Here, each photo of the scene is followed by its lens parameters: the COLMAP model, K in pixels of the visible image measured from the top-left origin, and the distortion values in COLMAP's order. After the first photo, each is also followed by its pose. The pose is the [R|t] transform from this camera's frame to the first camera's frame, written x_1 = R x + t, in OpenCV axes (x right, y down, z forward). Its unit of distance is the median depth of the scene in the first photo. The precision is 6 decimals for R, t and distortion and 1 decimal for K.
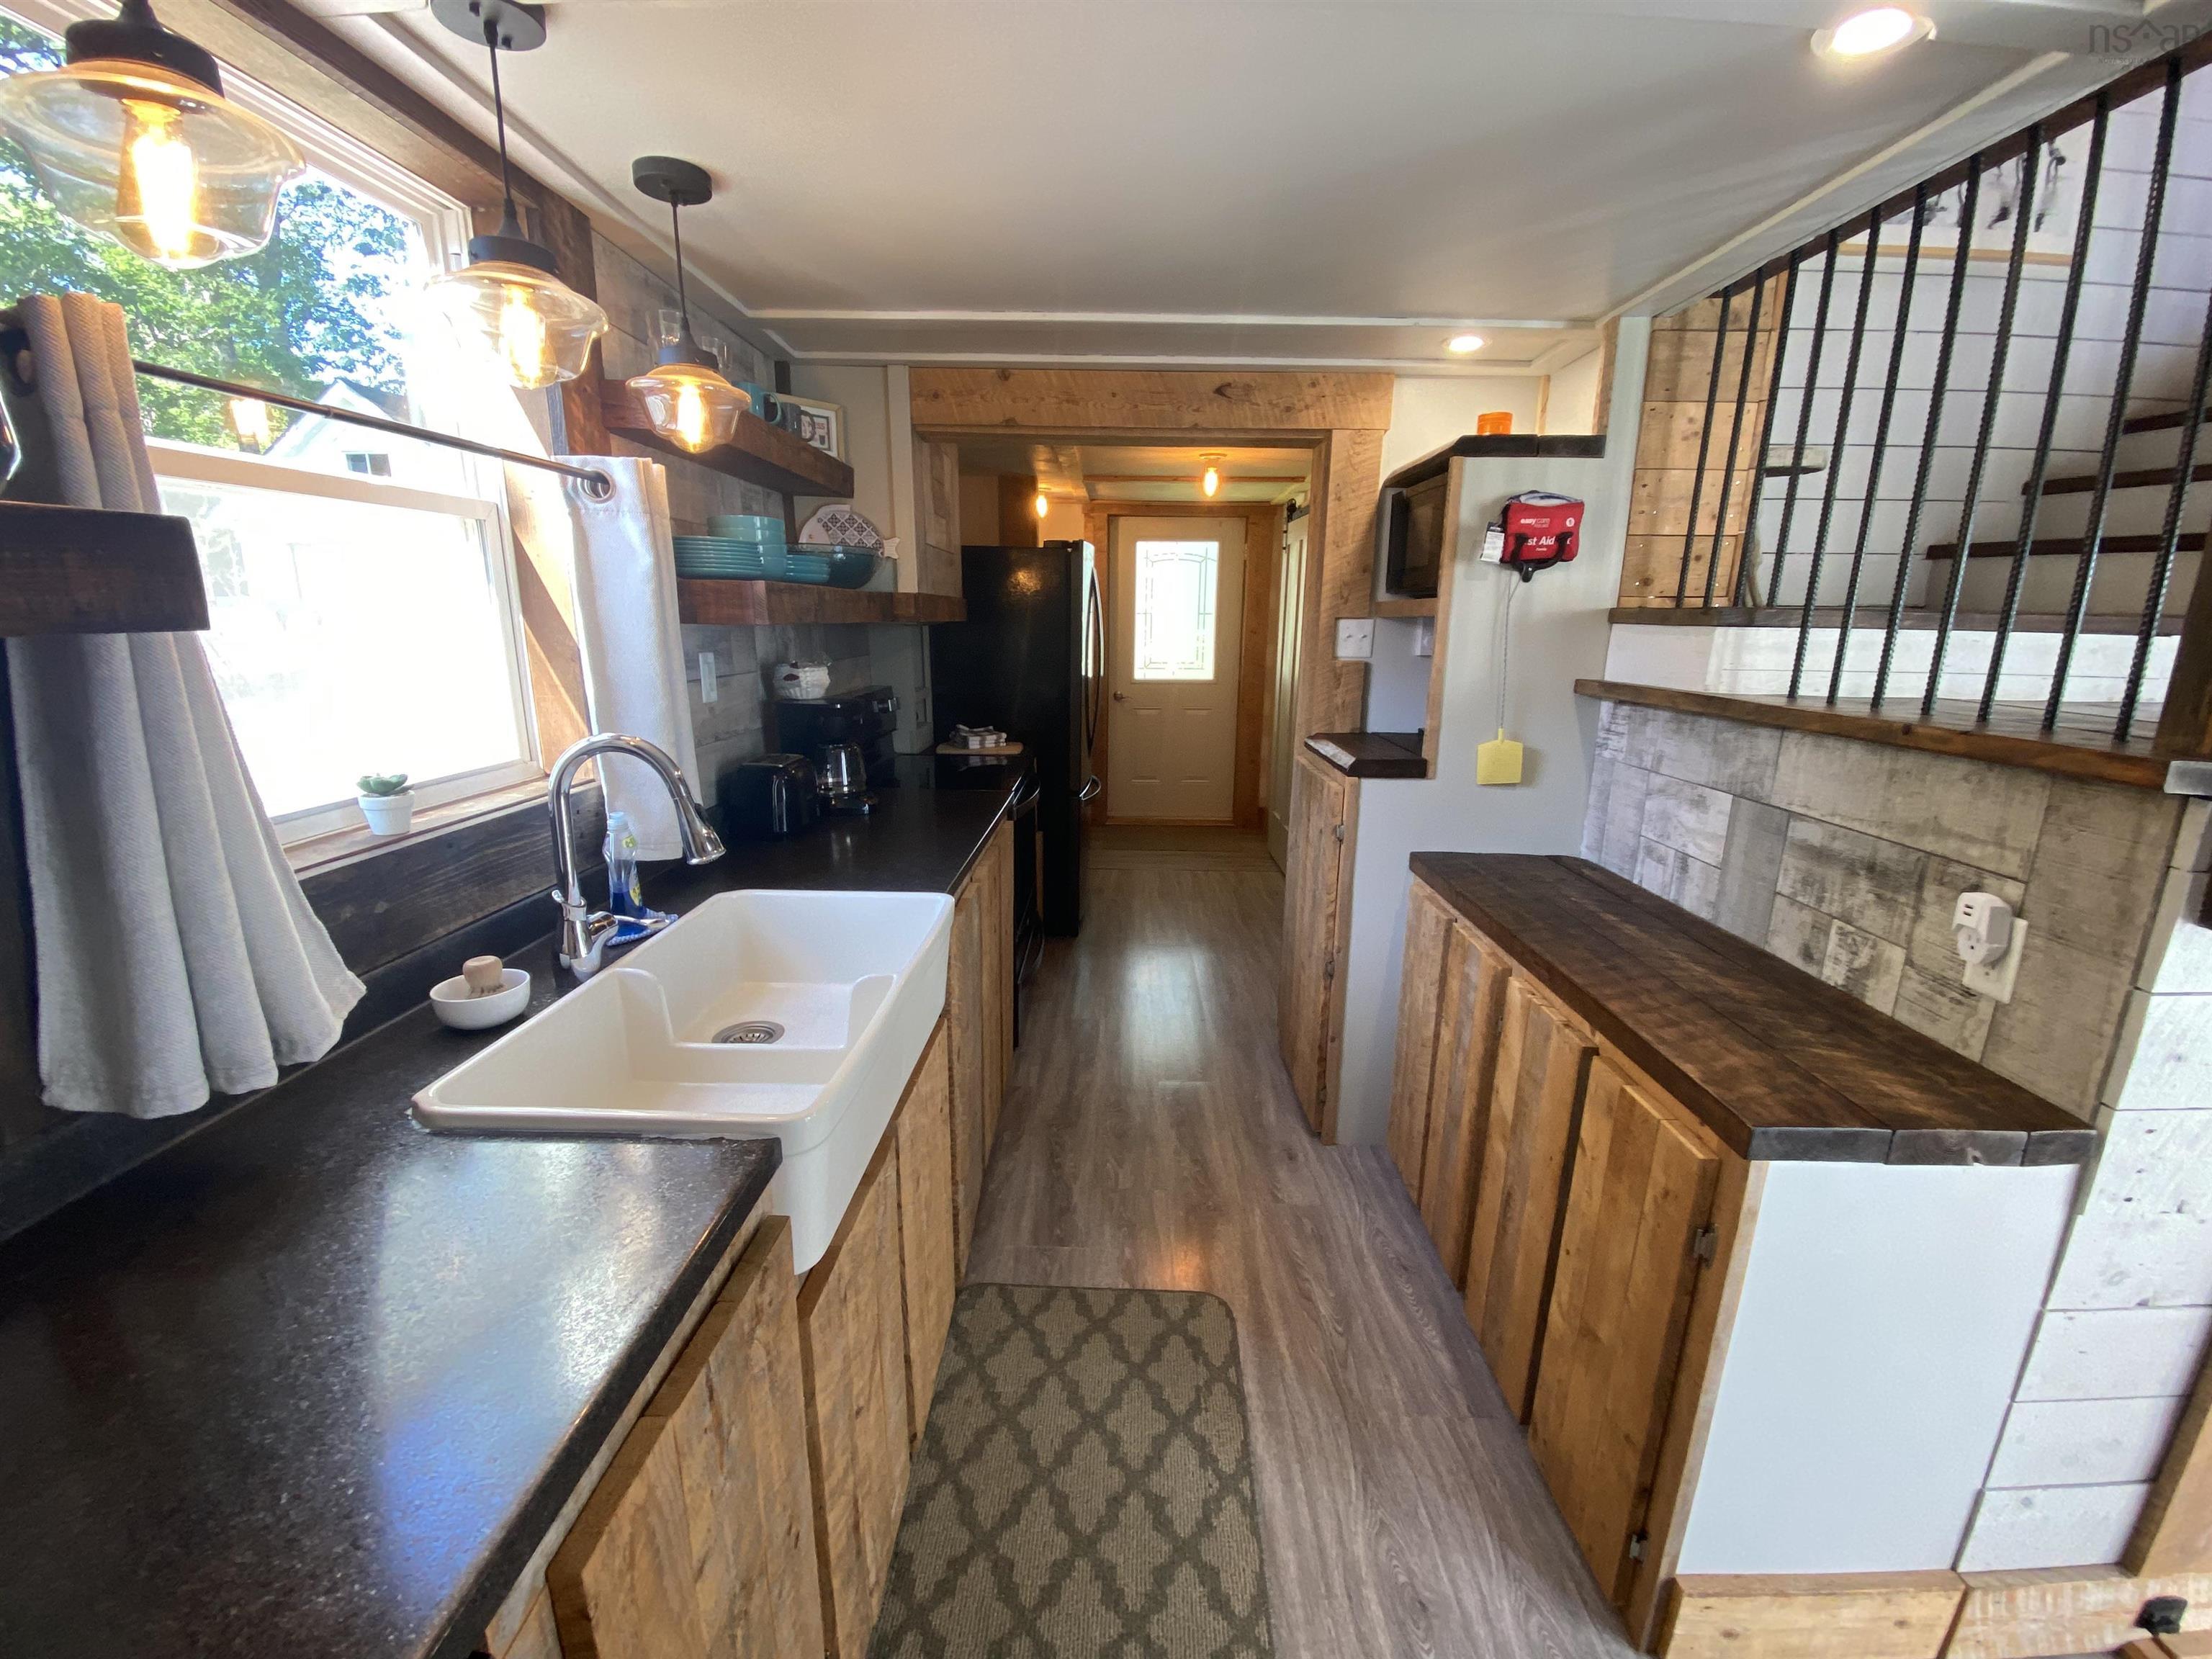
lens RADIAL K [[887.9, 0, 1106.0], [0, 887.9, 829.5], [0, 0, 1]] dist [0.013261, -0.018364]
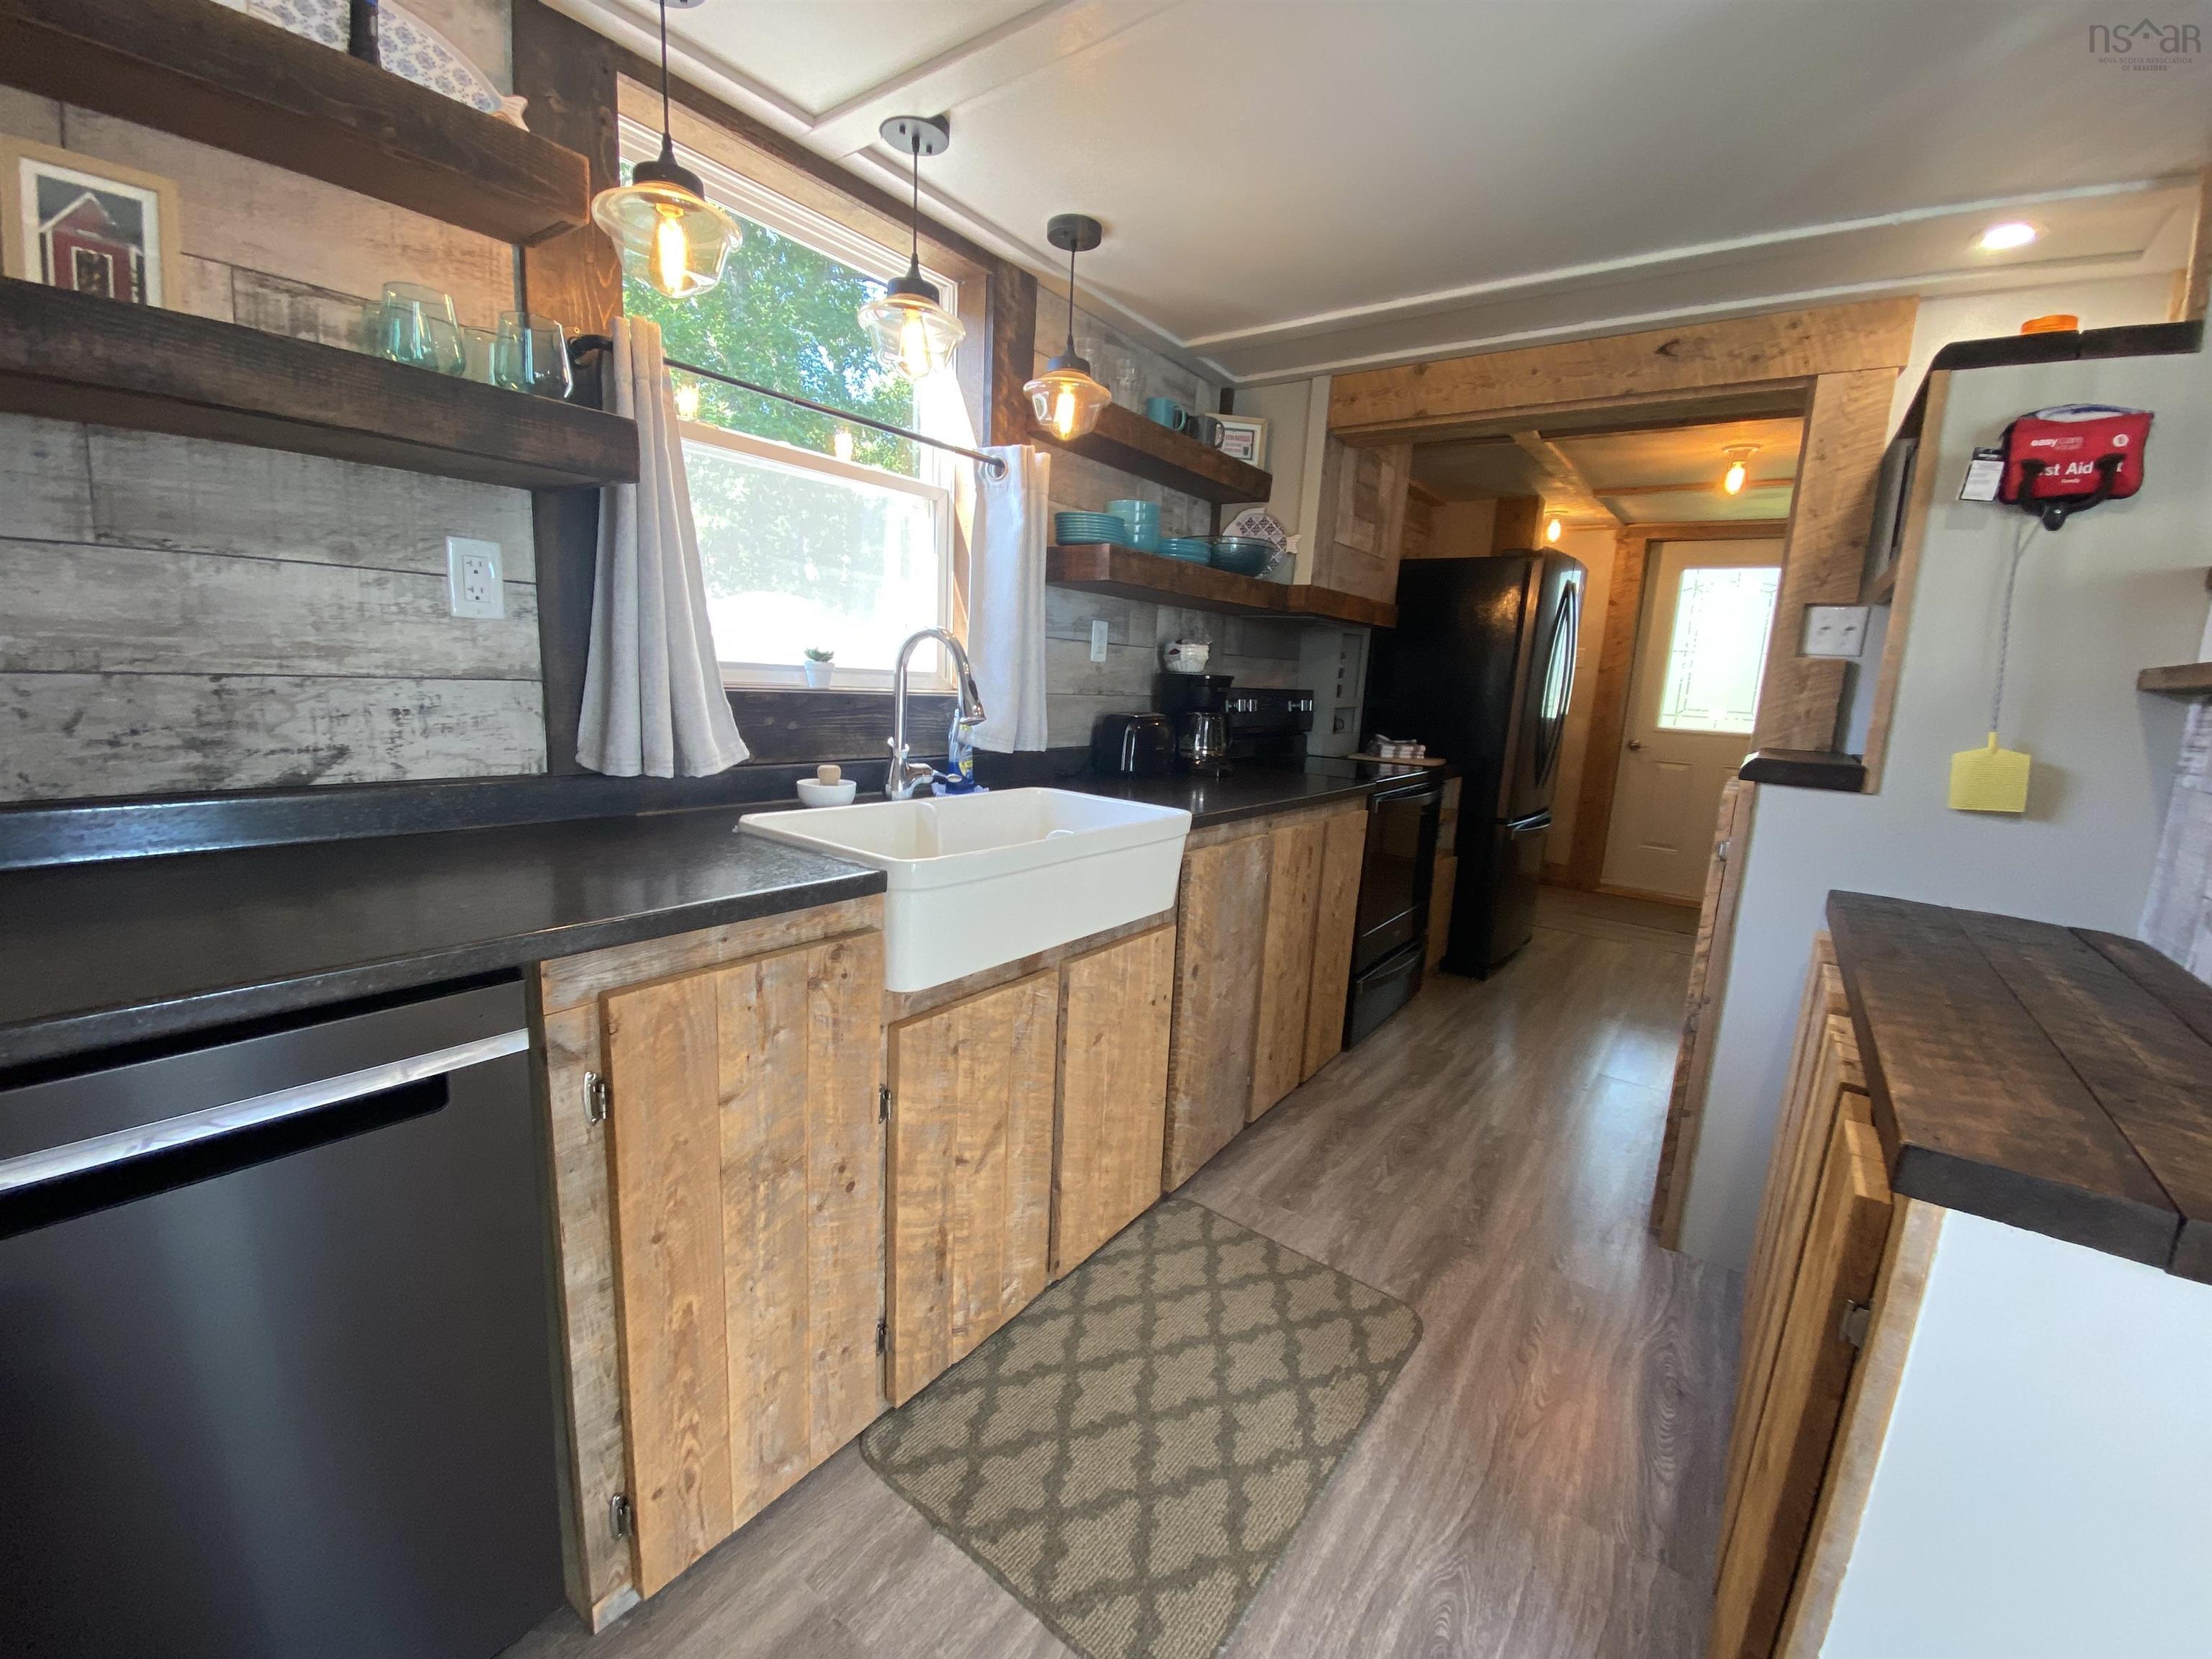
lens RADIAL K [[887.9, 0, 1106.0], [0, 887.9, 829.5], [0, 0, 1]] dist [0.013261, -0.018364]
pose [[0.813363, 0.135522, -0.565751, 0.297445], [-0.177677, 0.983890, -0.019756, 0.112407], [0.553960, 0.116590, 0.824339, 0.027812]]
